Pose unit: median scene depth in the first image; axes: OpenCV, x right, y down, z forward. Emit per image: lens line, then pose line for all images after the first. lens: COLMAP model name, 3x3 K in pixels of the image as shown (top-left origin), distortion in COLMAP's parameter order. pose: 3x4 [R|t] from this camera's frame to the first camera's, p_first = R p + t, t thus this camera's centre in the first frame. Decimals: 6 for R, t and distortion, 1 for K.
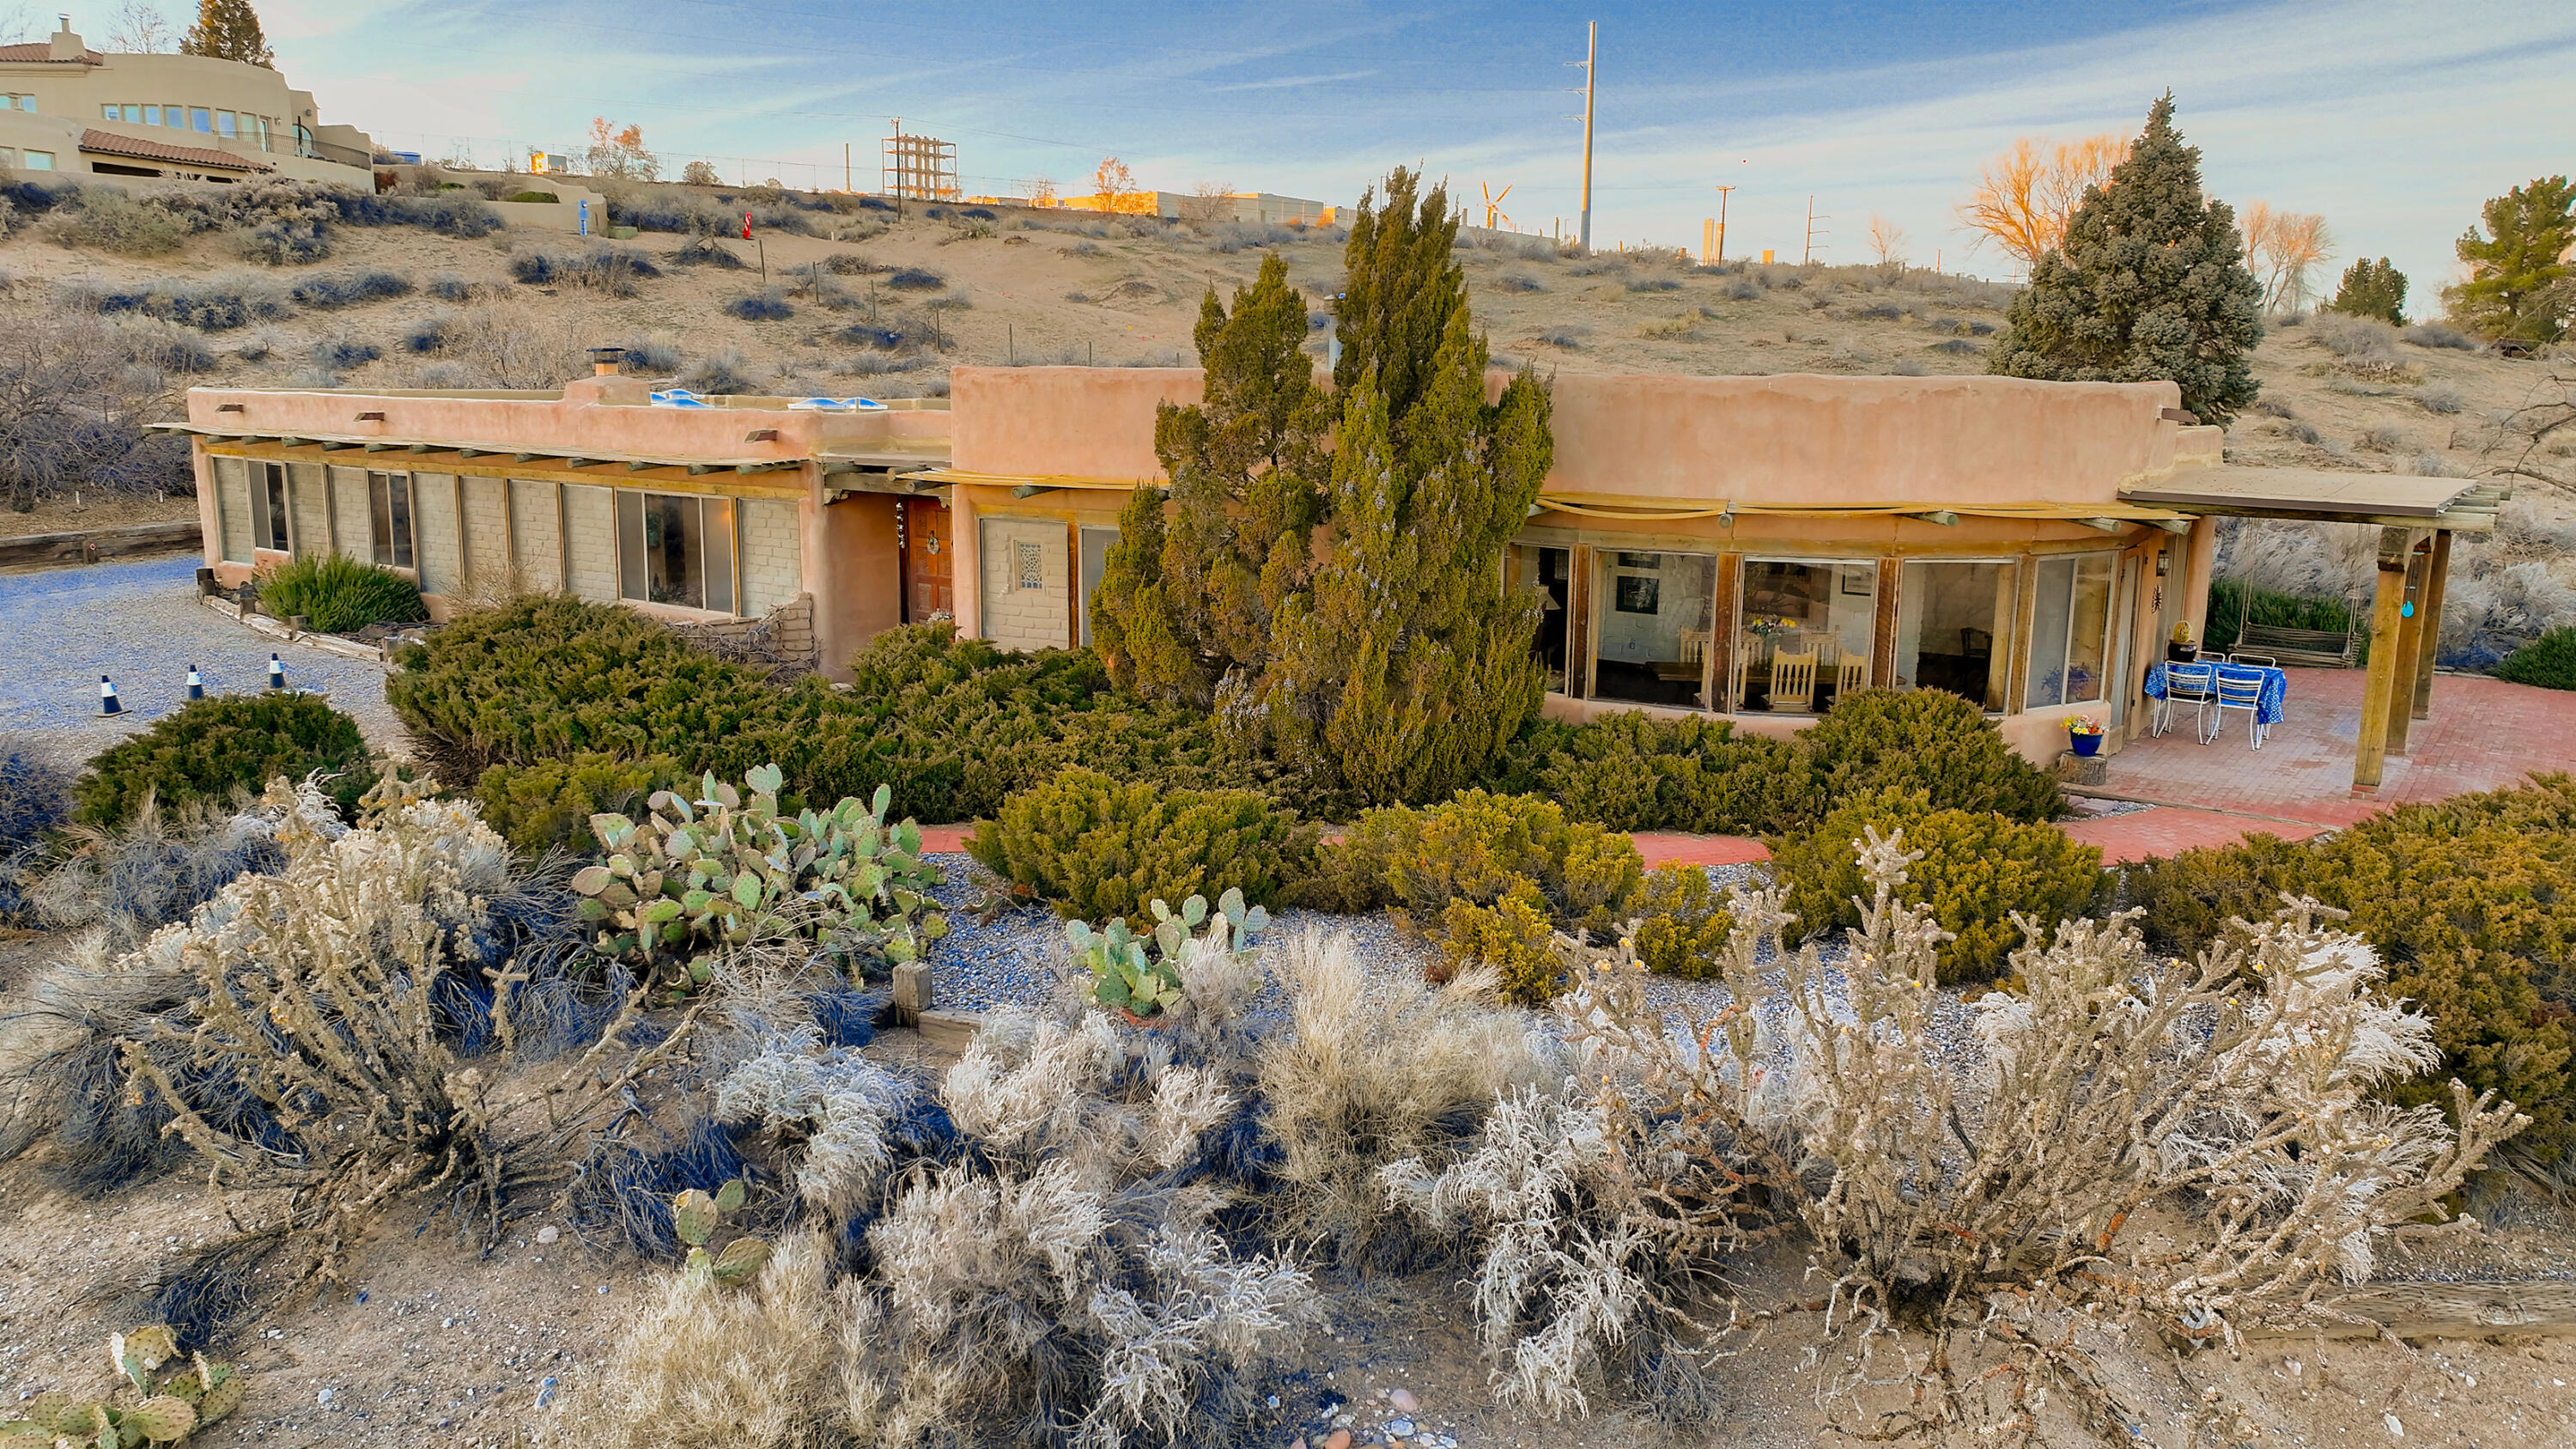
lens RADIAL K [[1818.0, 0, 1288.0], [0, 1818.0, 724.5], [0, 0, 1]] dist [-0.004792, 0.023581]
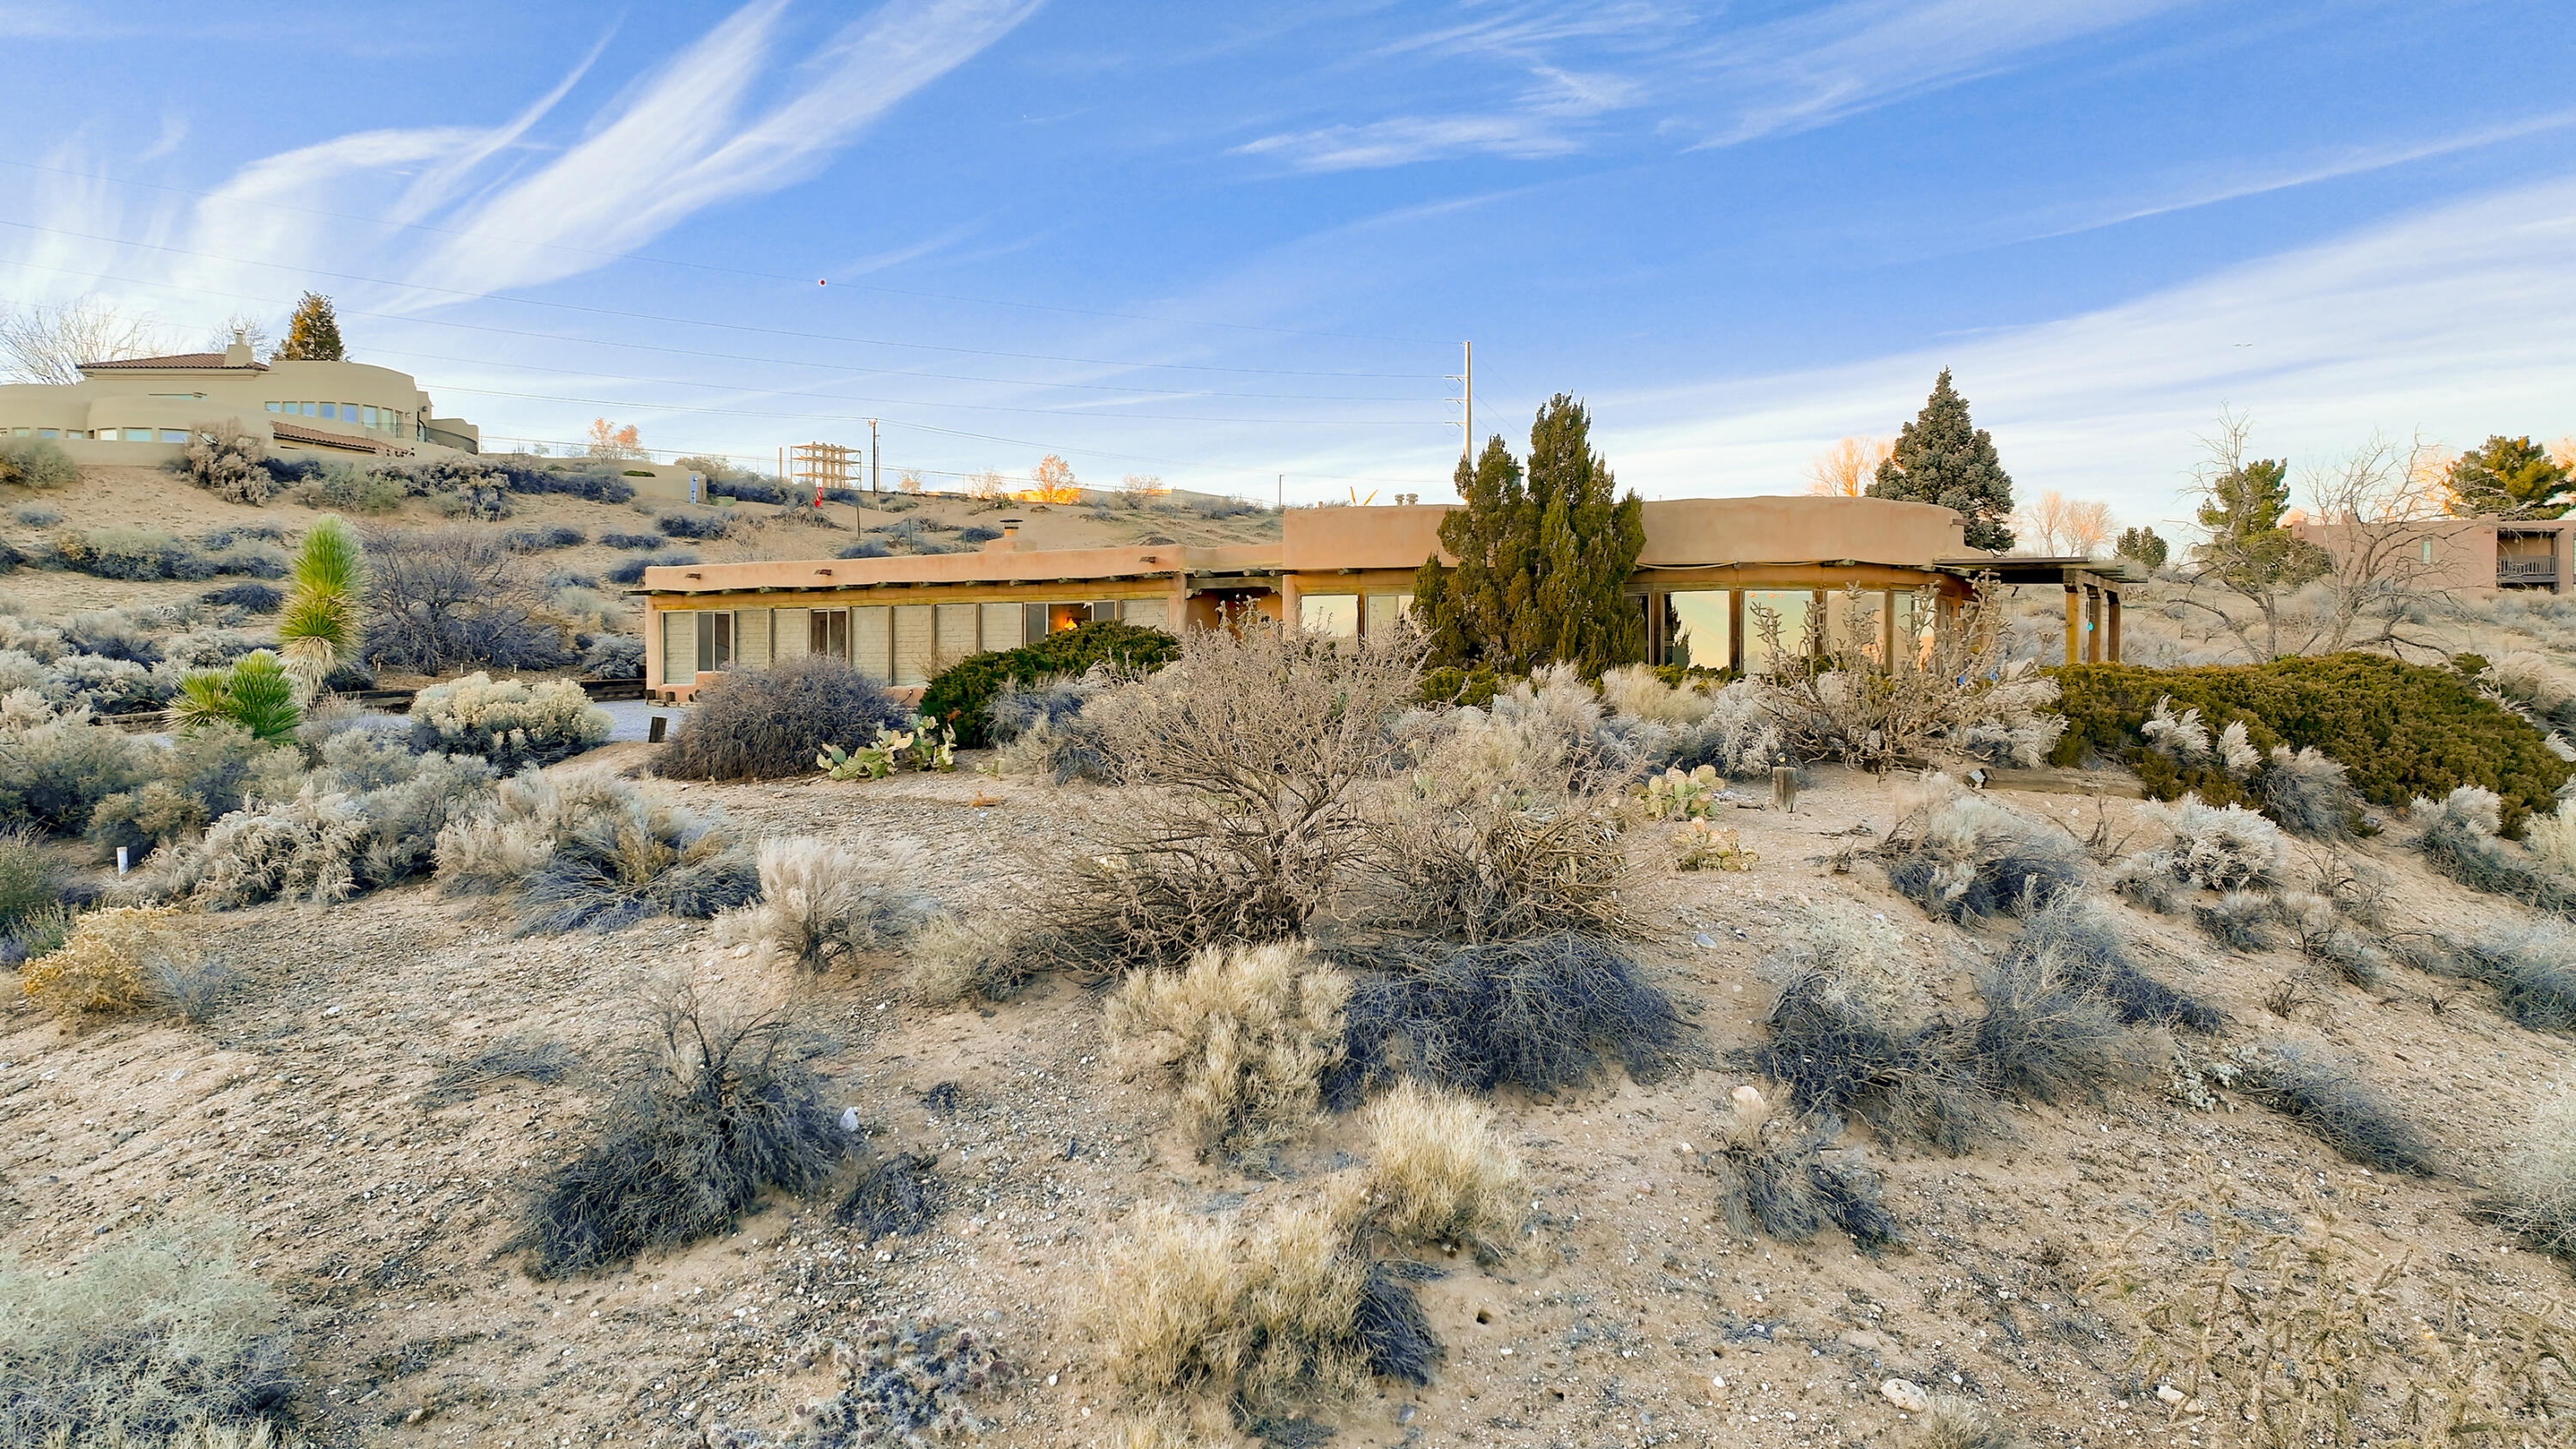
lens RADIAL K [[1818.0, 0, 1288.0], [0, 1818.0, 724.5], [0, 0, 1]] dist [-0.004792, 0.023581]
pose [[0.997274, -0.012767, 0.072679, -0.208587], [0.024326, 0.986743, -0.160459, 0.193589], [-0.069667, 0.161790, 0.984363, -0.465370]]
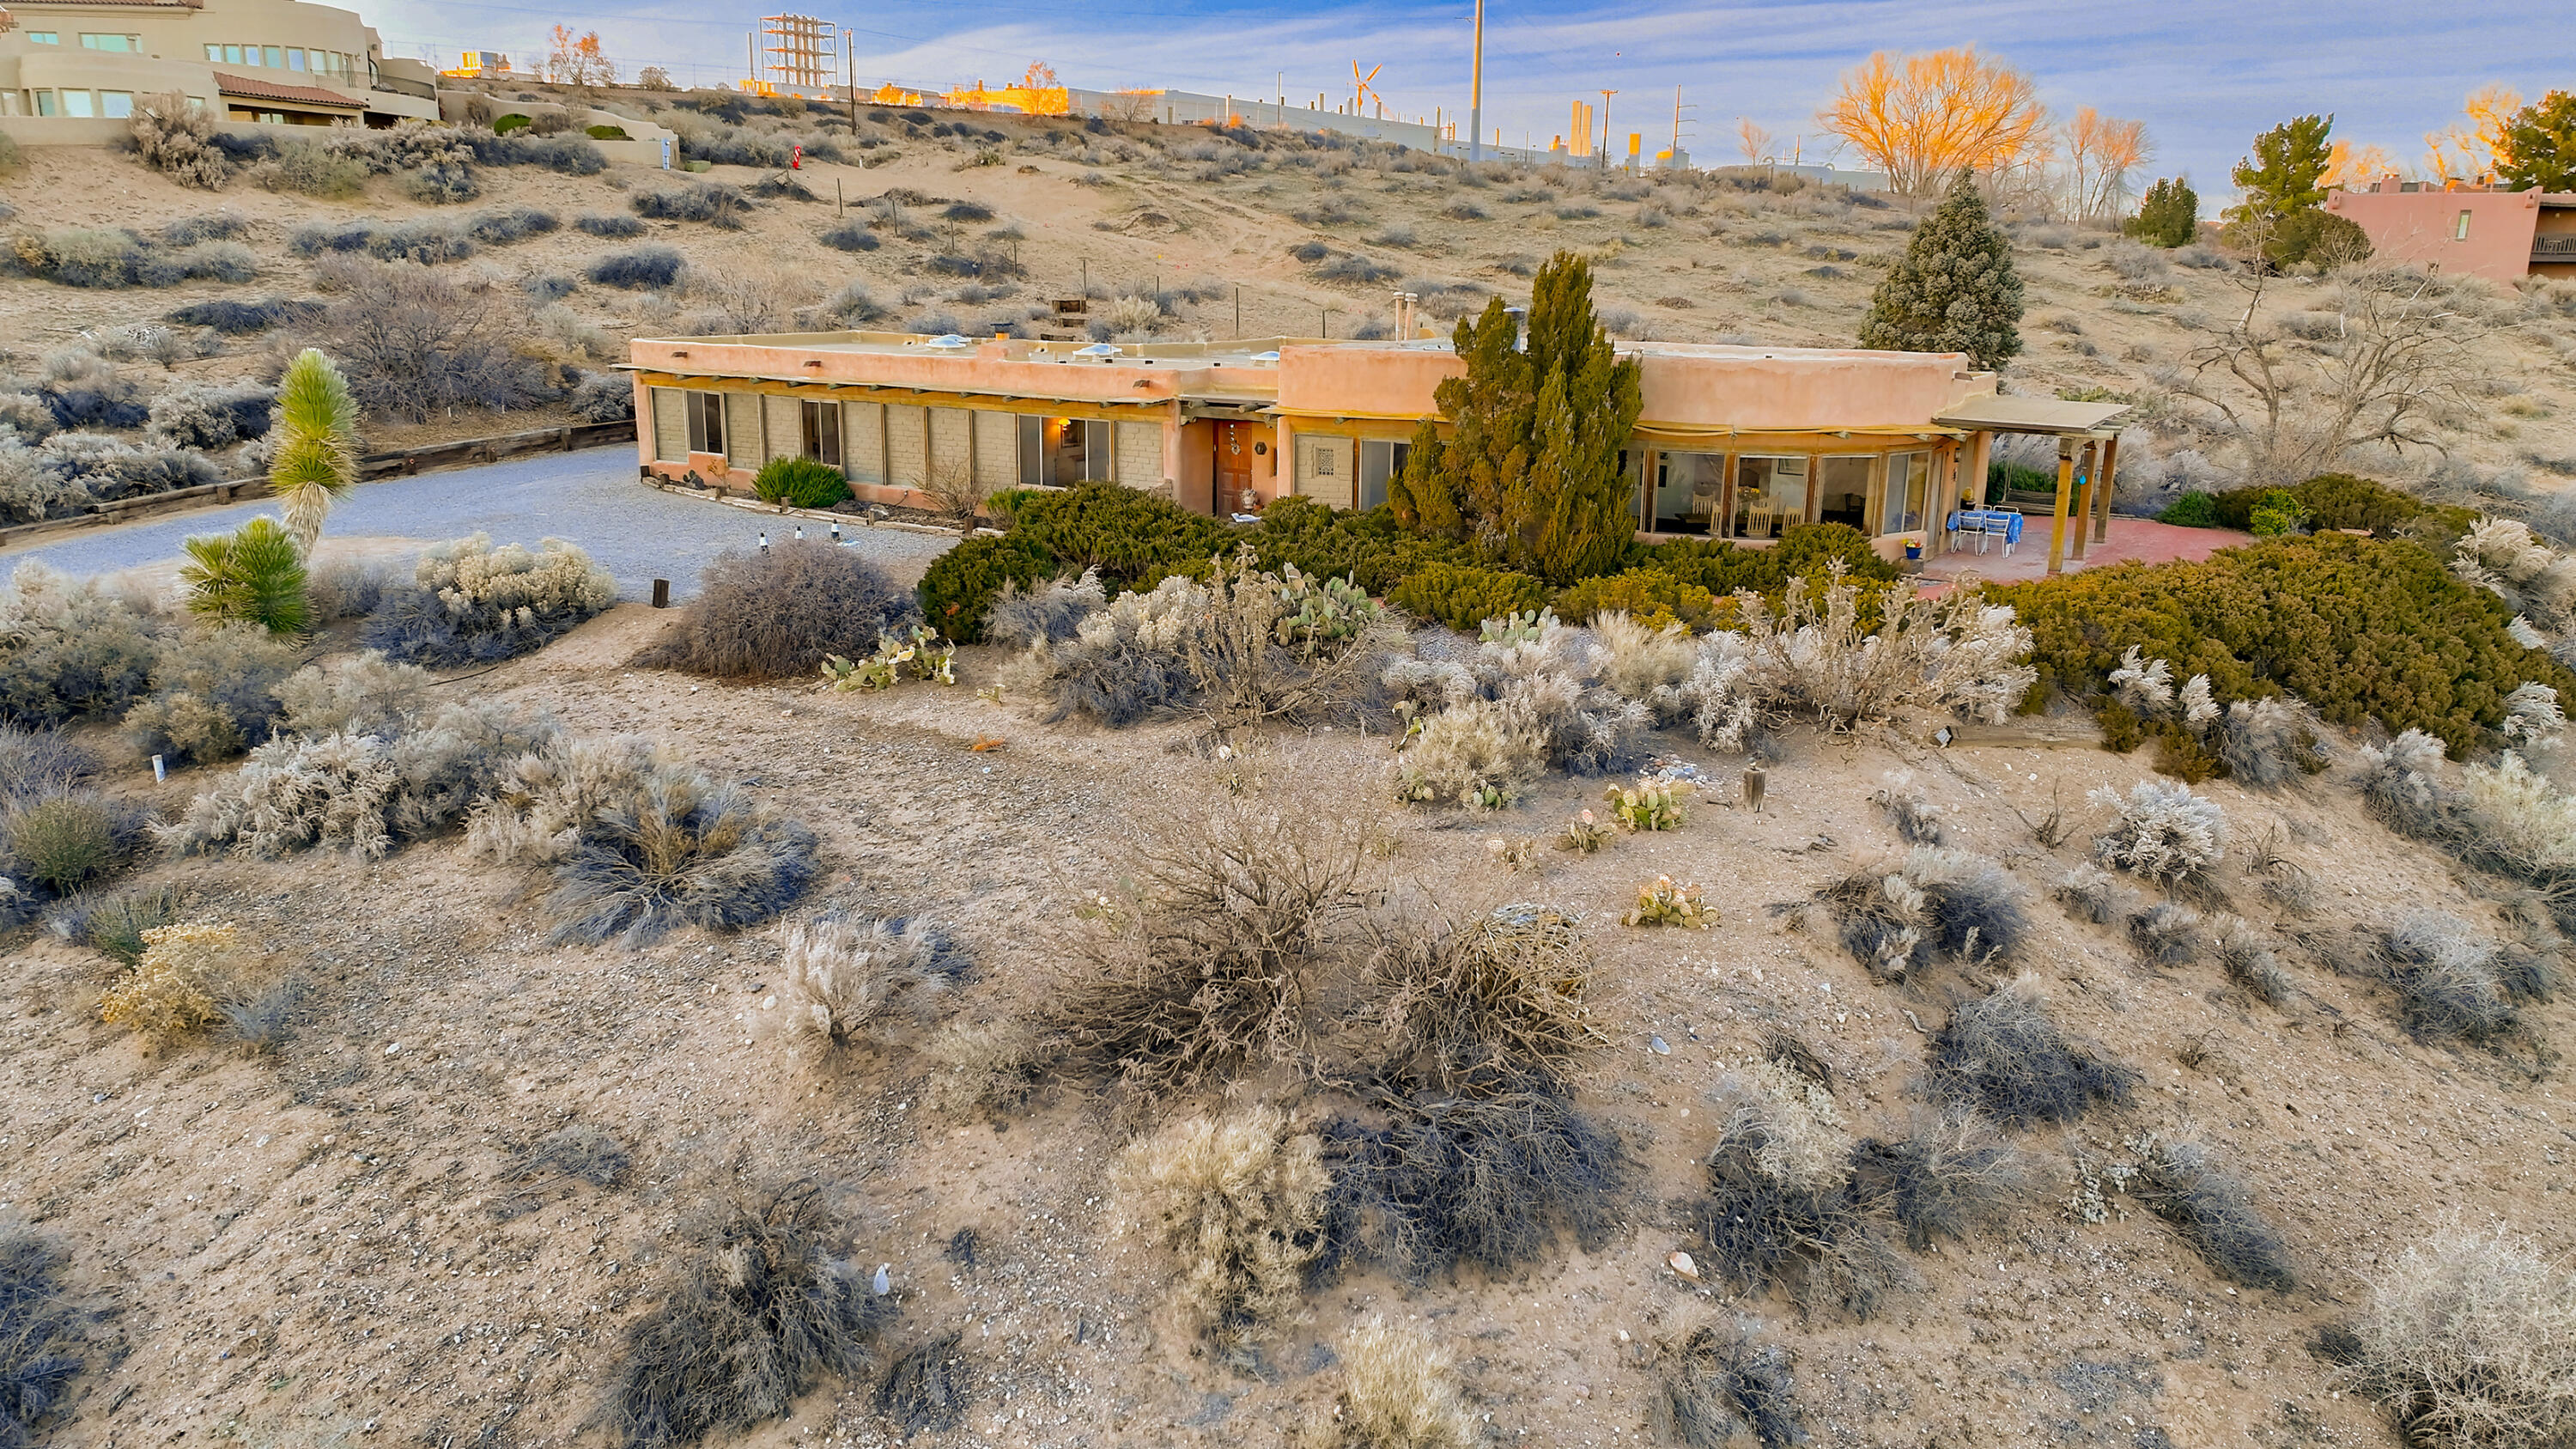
lens RADIAL K [[1818.0, 0, 1288.0], [0, 1818.0, 724.5], [0, 0, 1]] dist [-0.004792, 0.023581]
pose [[0.997245, -0.018571, 0.071814, -0.206320], [0.013917, 0.997803, 0.064775, 0.033773], [-0.072859, -0.063597, 0.995312, -0.499249]]
